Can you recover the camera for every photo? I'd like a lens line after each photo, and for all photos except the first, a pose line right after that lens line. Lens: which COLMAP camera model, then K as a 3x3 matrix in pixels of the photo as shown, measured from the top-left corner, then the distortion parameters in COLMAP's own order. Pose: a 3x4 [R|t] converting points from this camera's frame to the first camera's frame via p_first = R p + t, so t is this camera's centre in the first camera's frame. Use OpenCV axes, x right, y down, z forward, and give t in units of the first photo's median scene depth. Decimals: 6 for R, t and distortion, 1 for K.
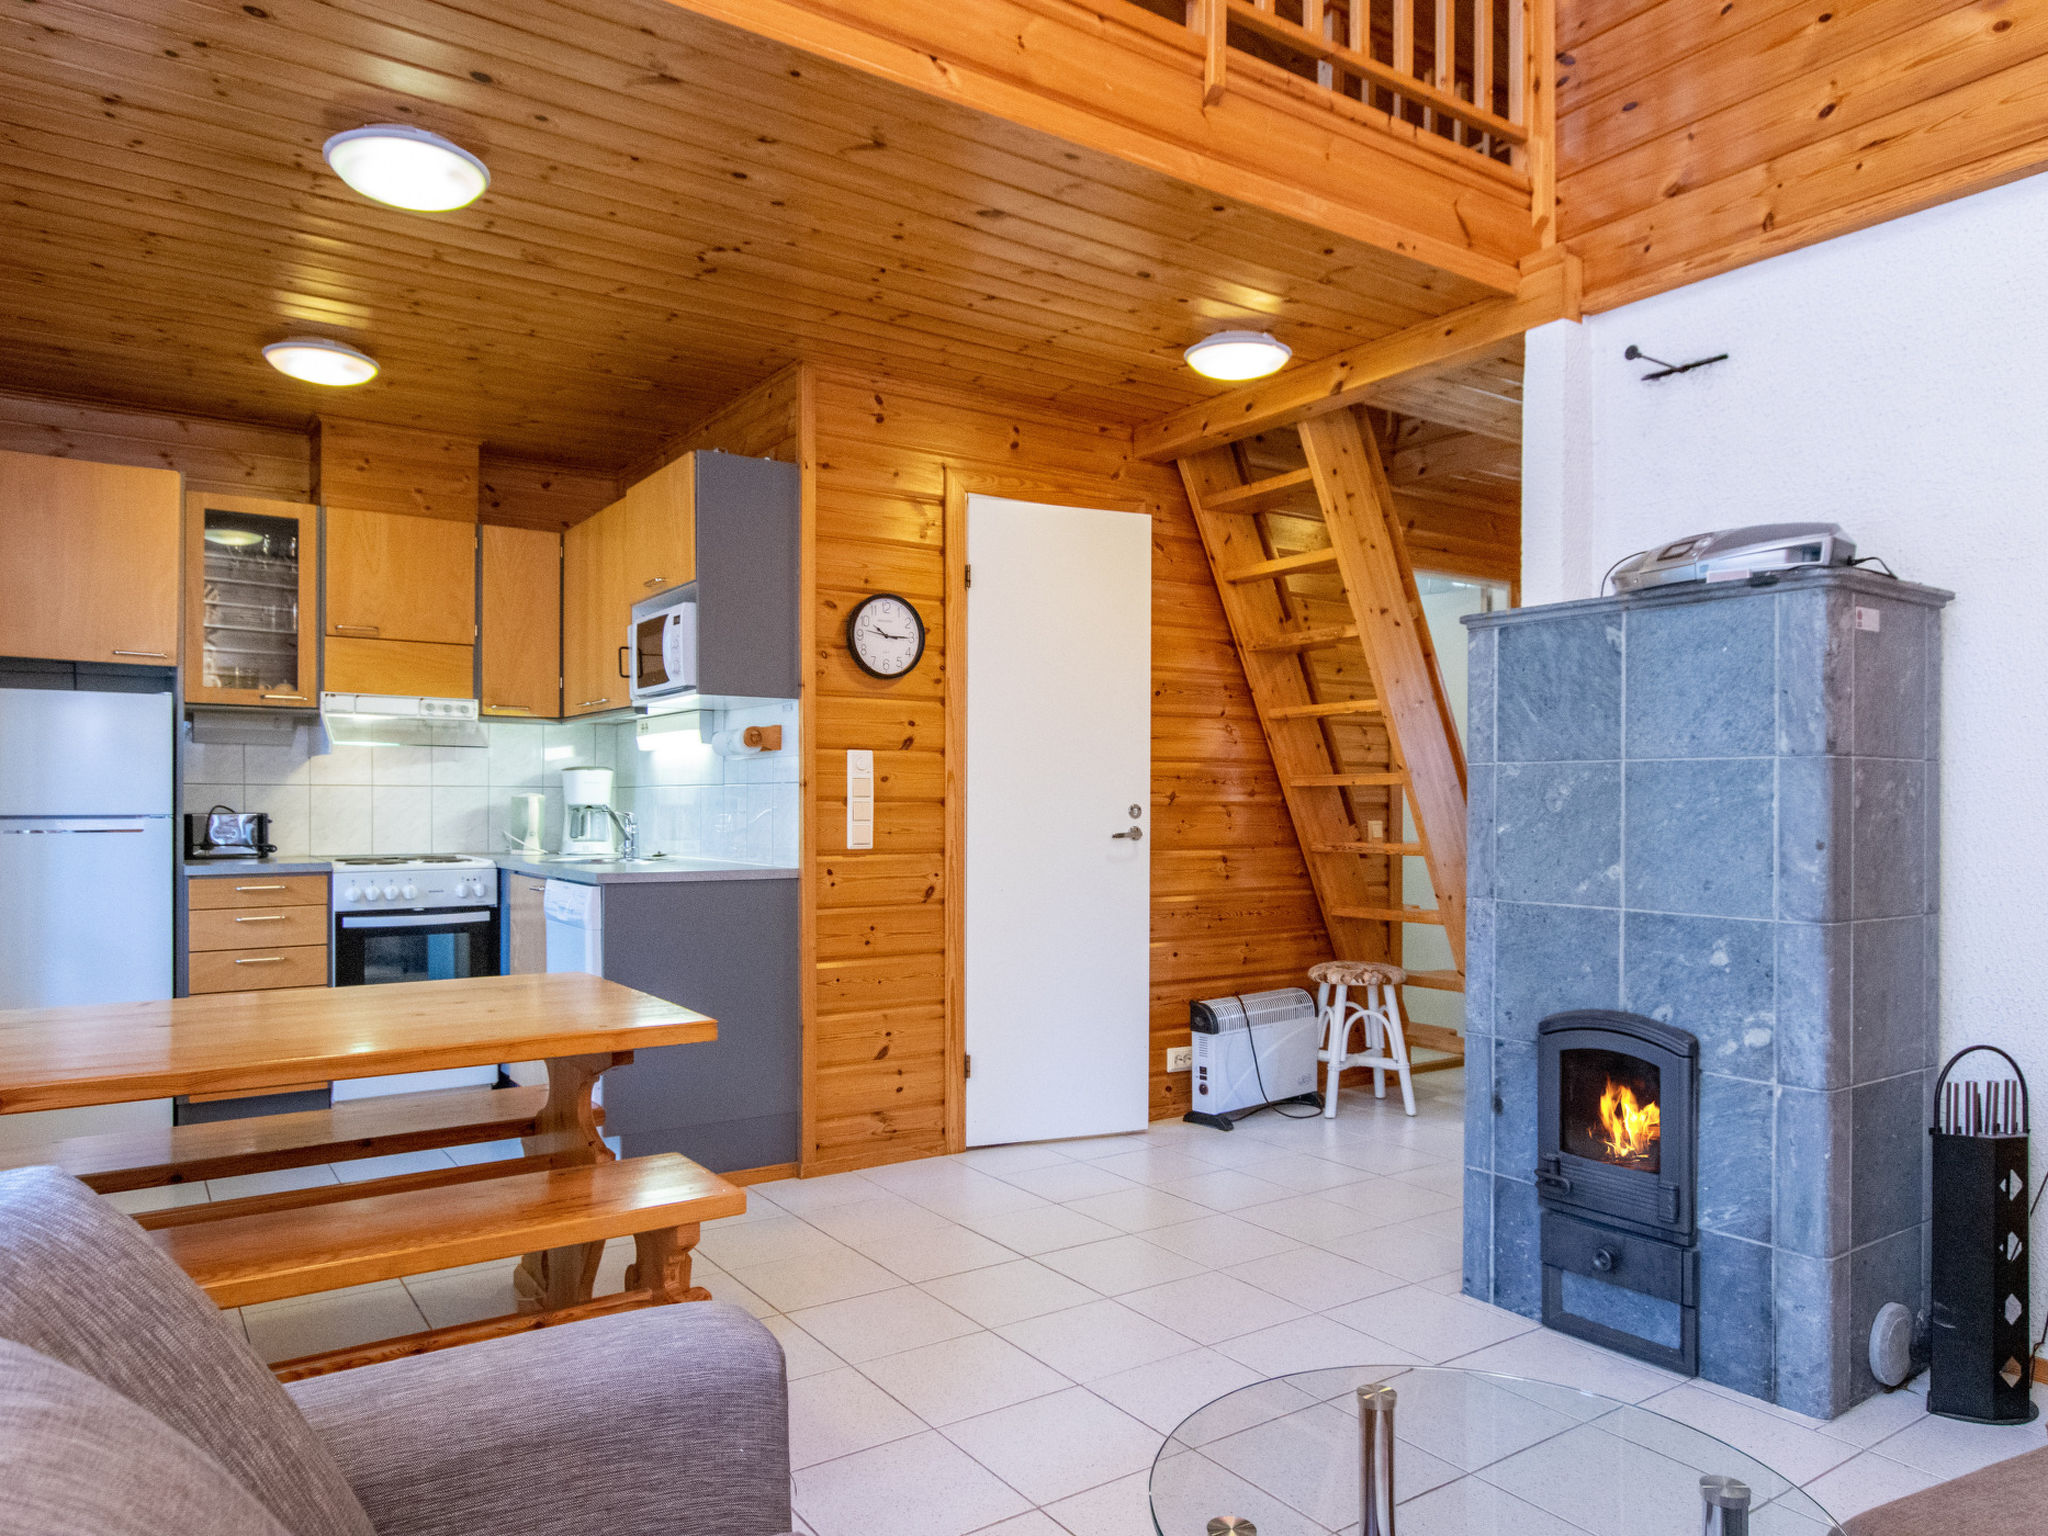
lens RADIAL K [[1346.6, 0, 1032.0], [0, 1346.6, 786.0], [0, 0, 1]] dist [-0.007765, 0.002793]
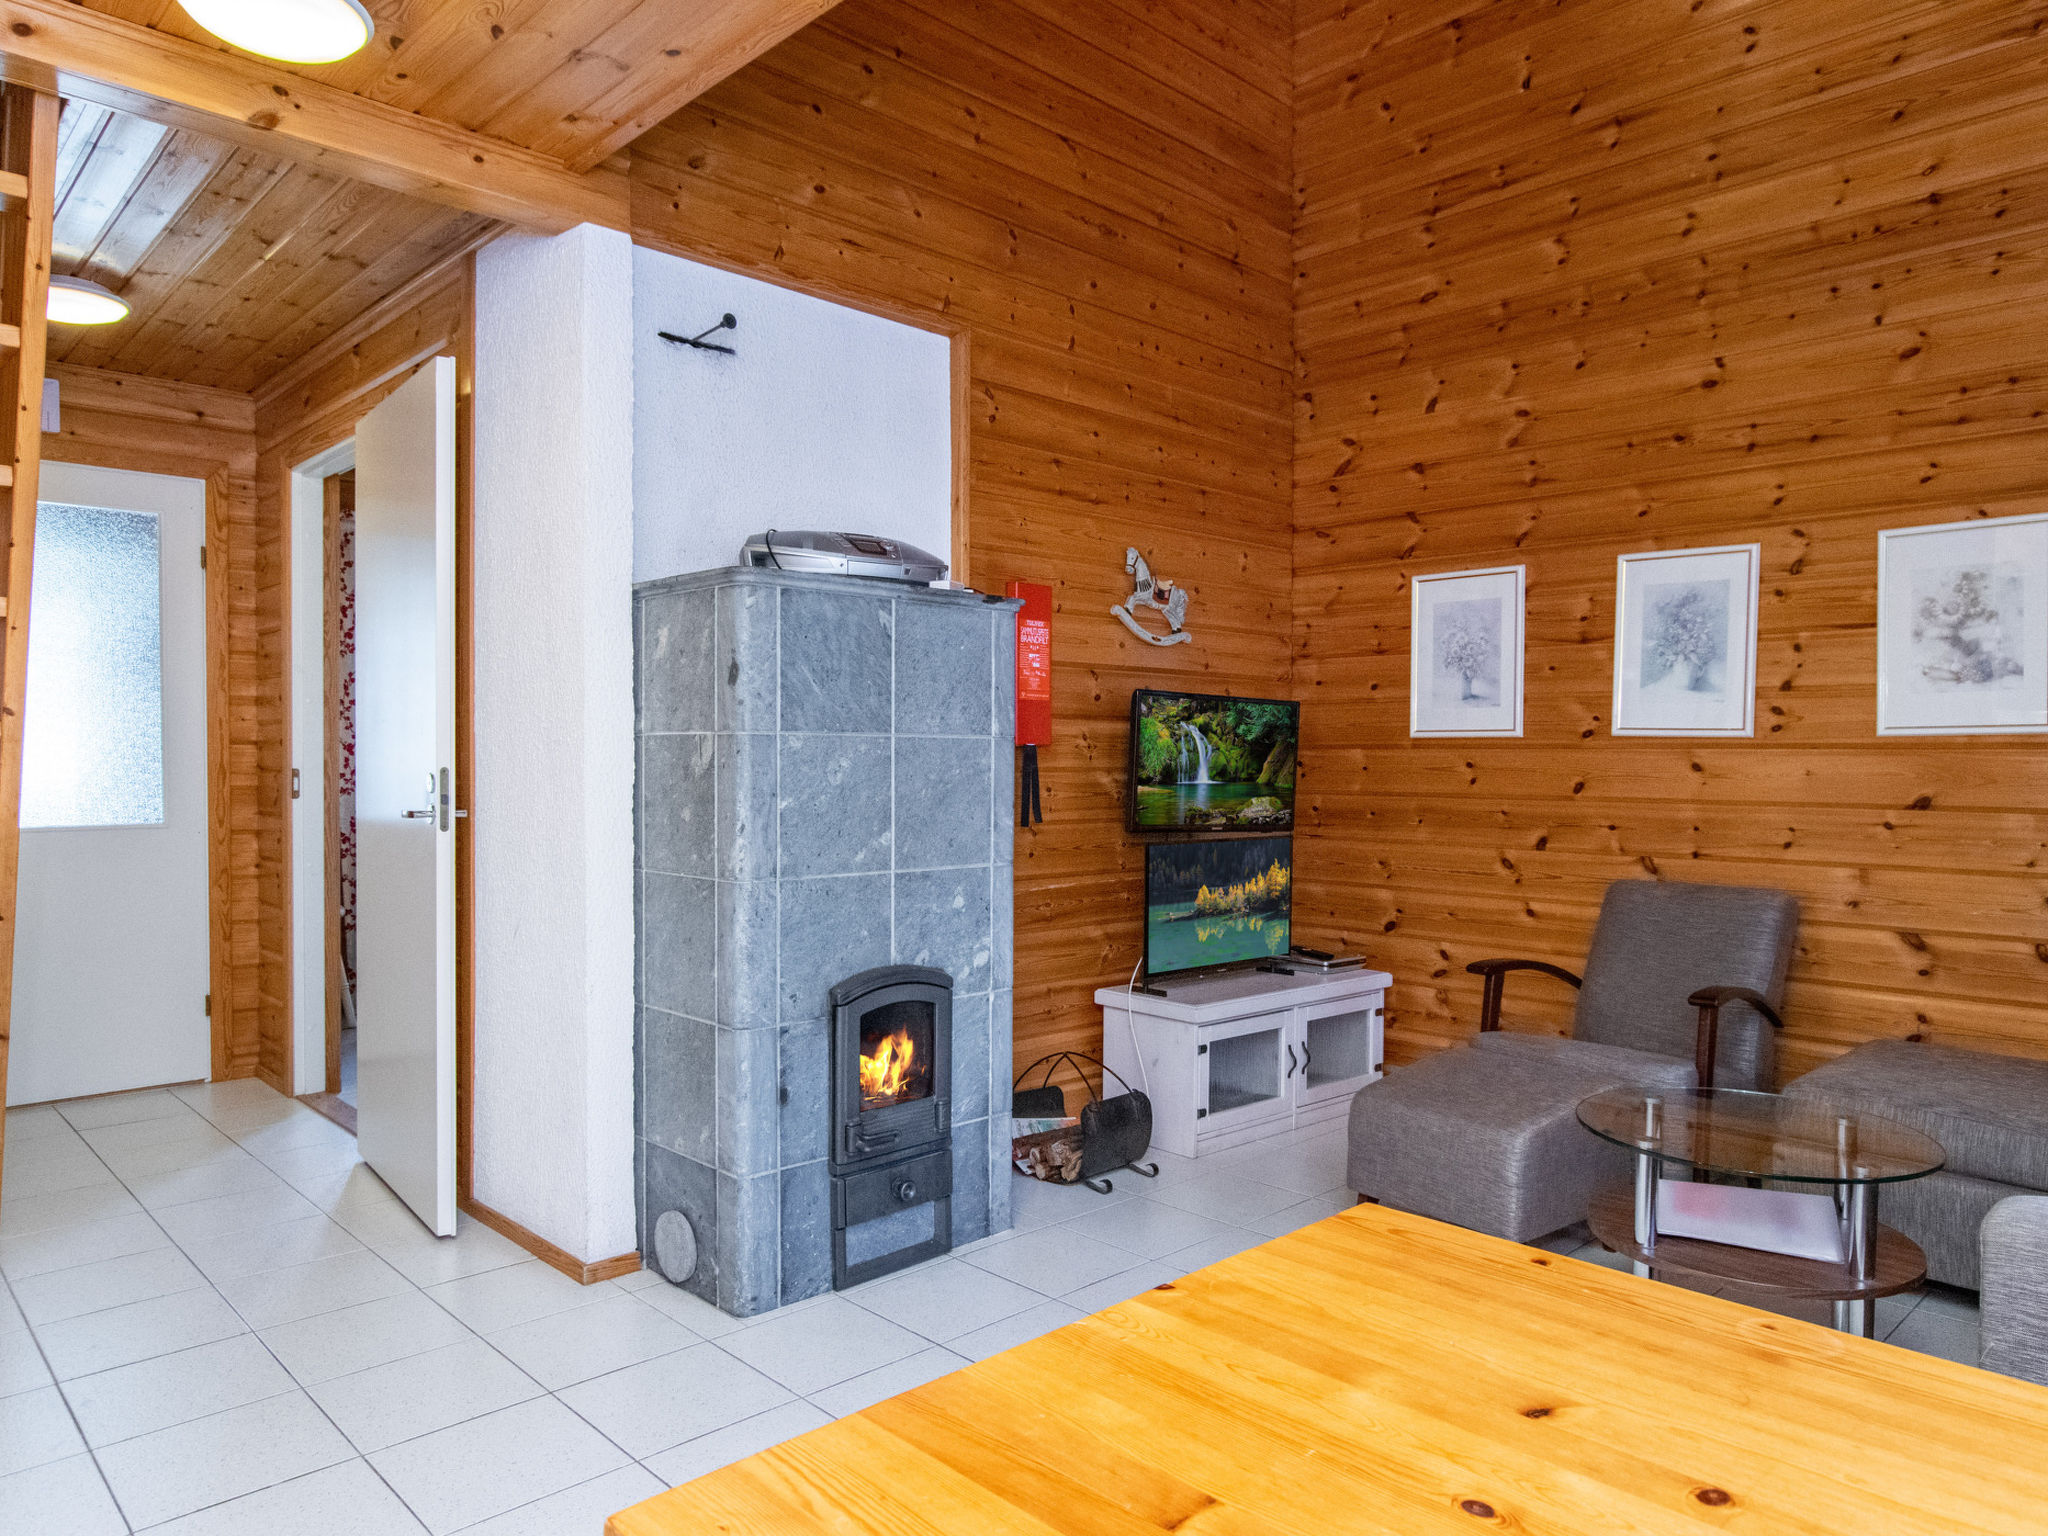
lens RADIAL K [[1346.6, 0, 1030.7], [0, 1346.6, 782.6], [0, 0, 1]] dist [-0.007765, 0.002793]
pose [[-0.163048, -0.021359, 0.986387, -0.646924], [-0.018976, 0.999649, 0.018510, -0.003227], [-0.986436, -0.015700, -0.163396, 1.049736]]
